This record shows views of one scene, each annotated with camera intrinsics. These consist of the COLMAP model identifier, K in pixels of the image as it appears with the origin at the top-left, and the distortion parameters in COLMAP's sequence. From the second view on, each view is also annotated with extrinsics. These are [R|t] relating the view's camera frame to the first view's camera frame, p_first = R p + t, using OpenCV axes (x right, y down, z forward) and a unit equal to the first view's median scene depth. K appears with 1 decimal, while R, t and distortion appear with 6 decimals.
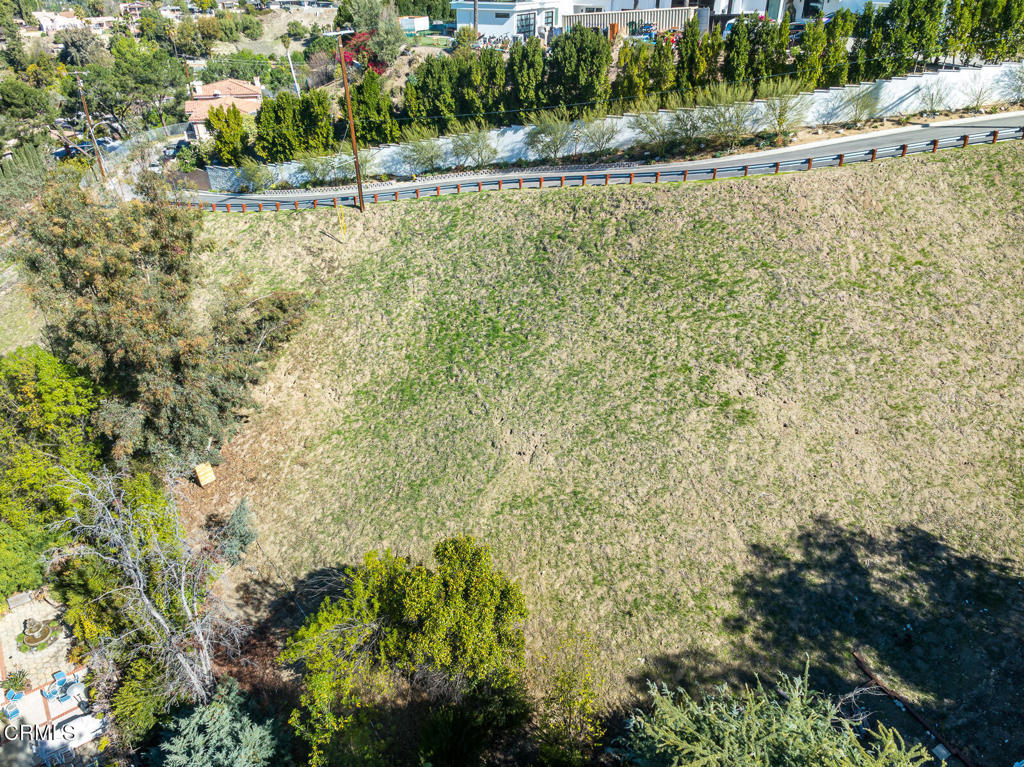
lens RADIAL K [[689.1, 0, 513.0], [0, 689.1, 388.5], [0, 0, 1]] dist [0.168340, -0.201586]
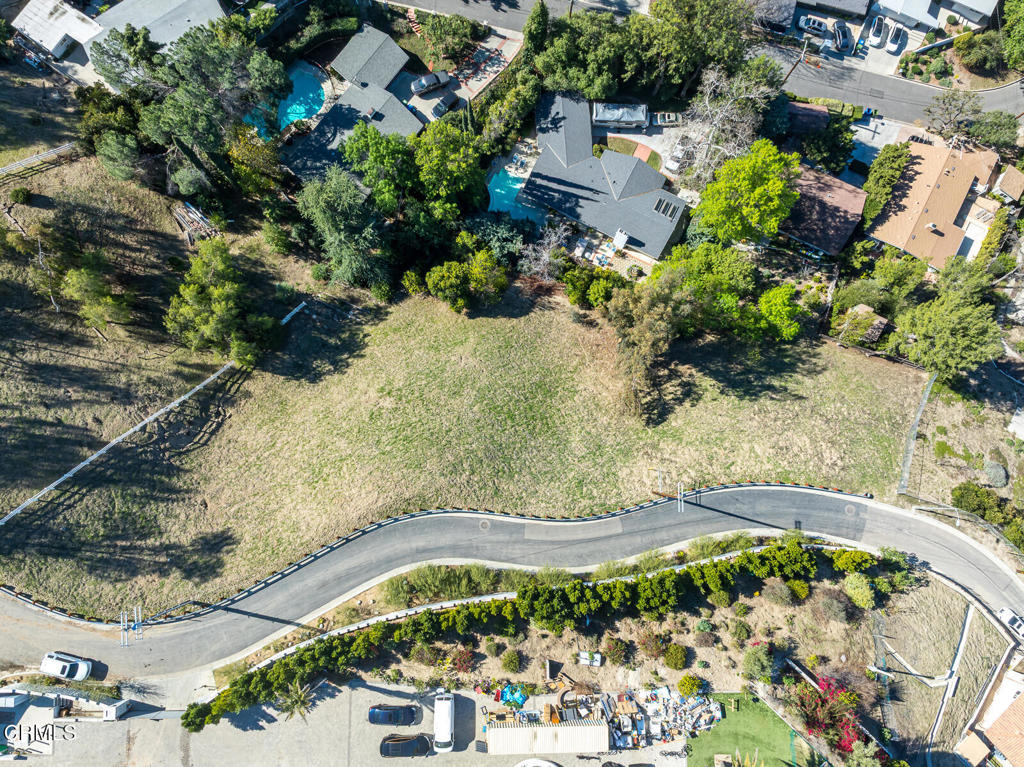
lens RADIAL K [[691.7, 0, 512.8], [0, 691.7, 387.0], [0, 0, 1]] dist [0.183276, -0.228617]
pose [[-0.891663, 0.449385, -0.054690, 0.036607], [-0.237280, -0.361051, 0.901854, -1.764654], [0.385533, 0.817126, 0.428566, 0.093360]]
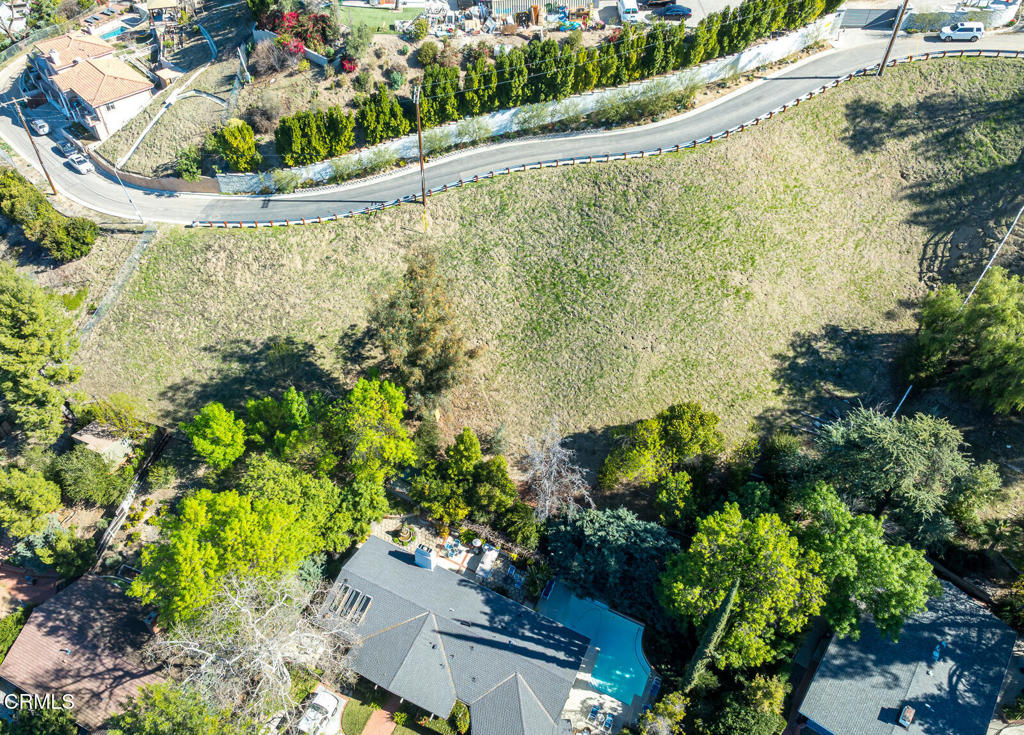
lens RADIAL K [[753.4, 0, 466.3], [0, 753.4, 371.6], [0, 0, 1]] dist [0.187216, -0.242295]
pose [[0.891520, -0.331520, 0.308686, -0.877734], [0.233841, 0.920454, 0.313183, -0.493291], [-0.387958, -0.207025, 0.898125, -0.543441]]
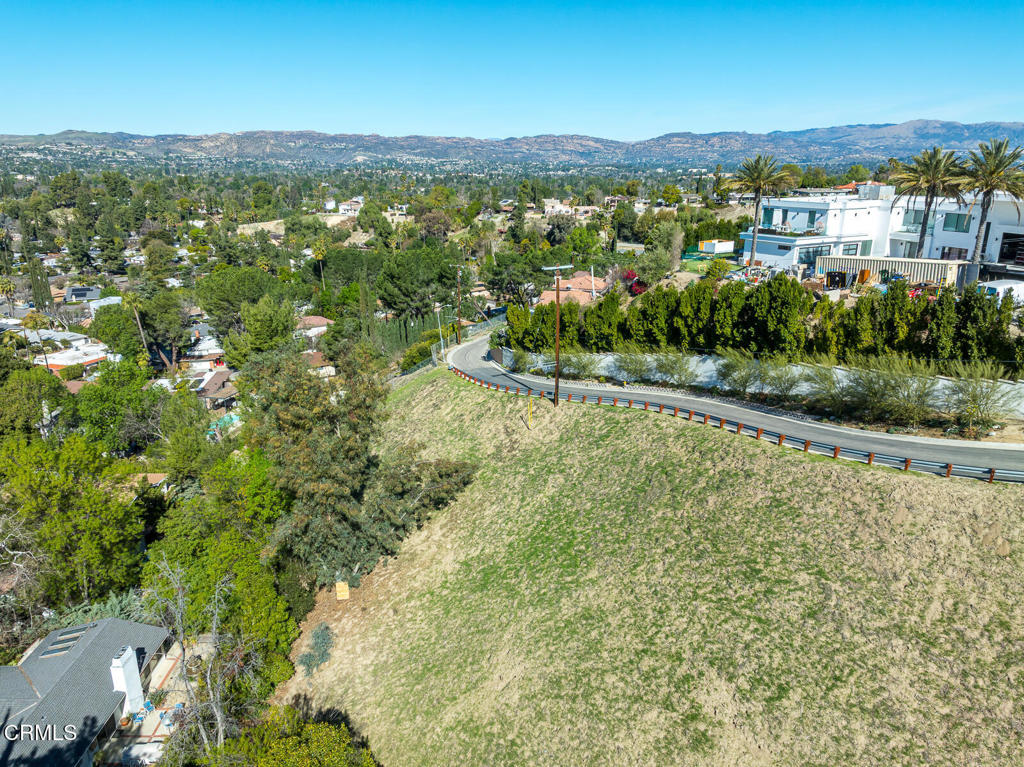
lens RADIAL K [[691.7, 0, 512.8], [0, 691.7, 387.0], [0, 0, 1]] dist [0.183276, -0.228617]
pose [[0.810892, 0.178301, -0.557372, 0.426533], [-0.298653, 0.945170, -0.132139, -0.140854], [0.503251, 0.273611, 0.819680, 0.050282]]
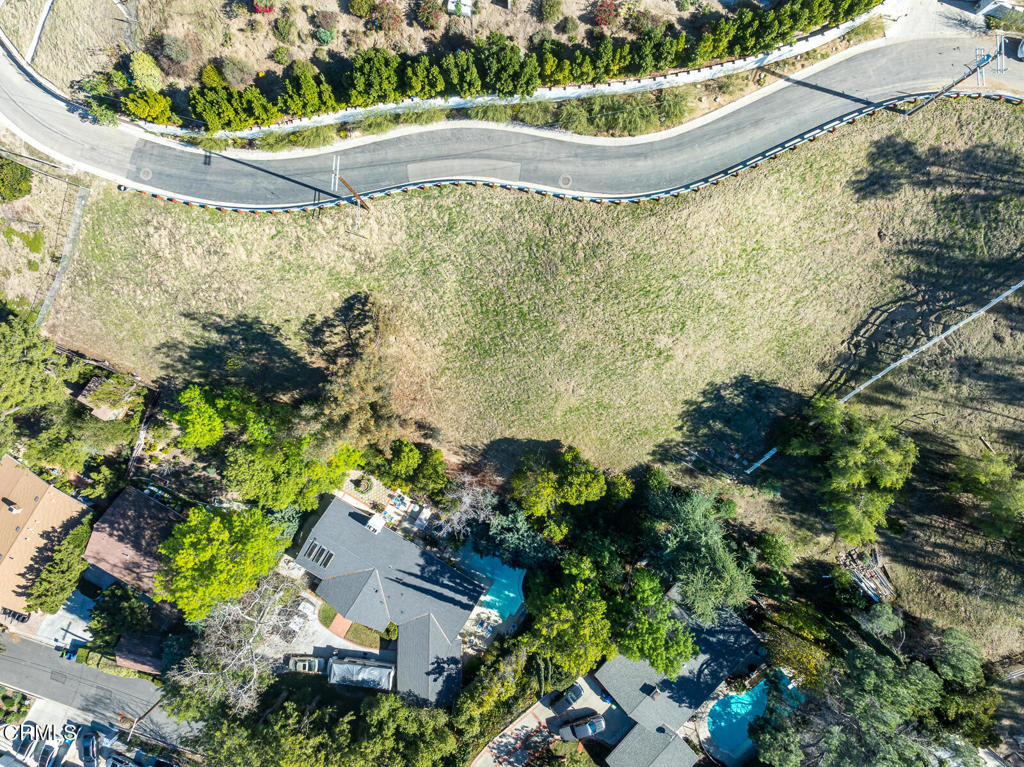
lens RADIAL K [[691.7, 0, 512.8], [0, 691.7, 387.0], [0, 0, 1]] dist [0.183276, -0.228617]
pose [[0.927126, -0.374748, -0.000865, -0.111314], [0.187674, 0.462304, 0.866634, -1.442431], [-0.324370, -0.803641, 0.498945, 0.013456]]
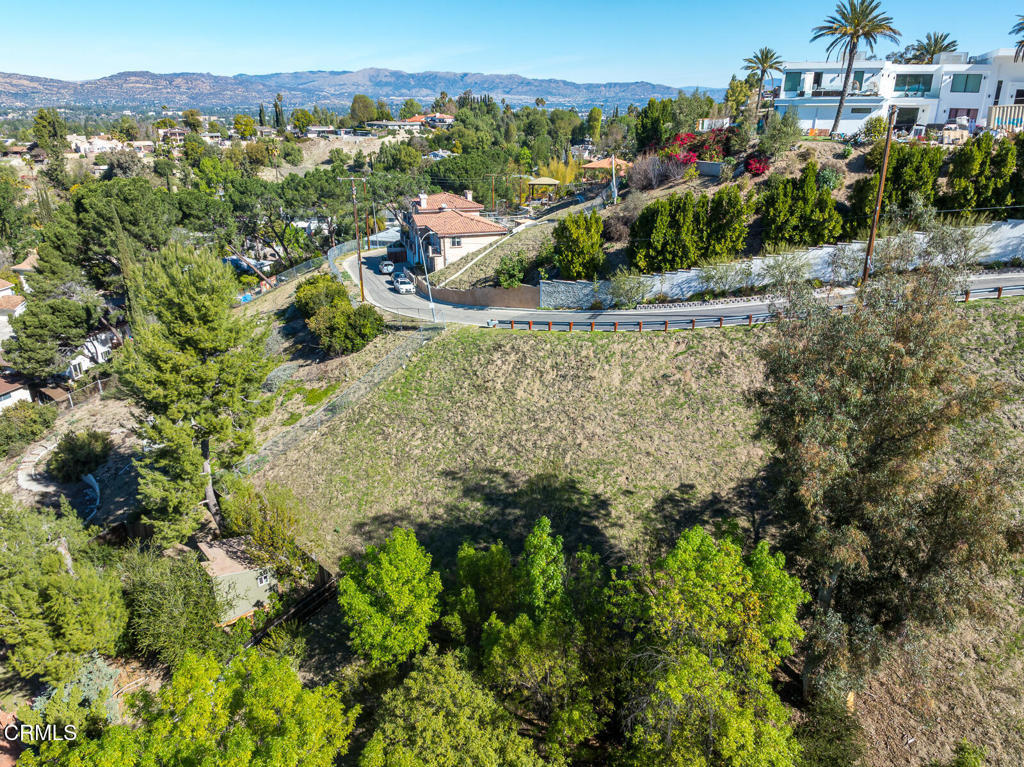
lens RADIAL K [[691.7, 0, 512.8], [0, 691.7, 387.0], [0, 0, 1]] dist [0.183276, -0.228617]
pose [[0.998917, -0.019575, 0.042212, -0.785043], [0.025961, 0.987338, -0.156491, -0.083132], [-0.038615, 0.157418, 0.986777, 0.291236]]
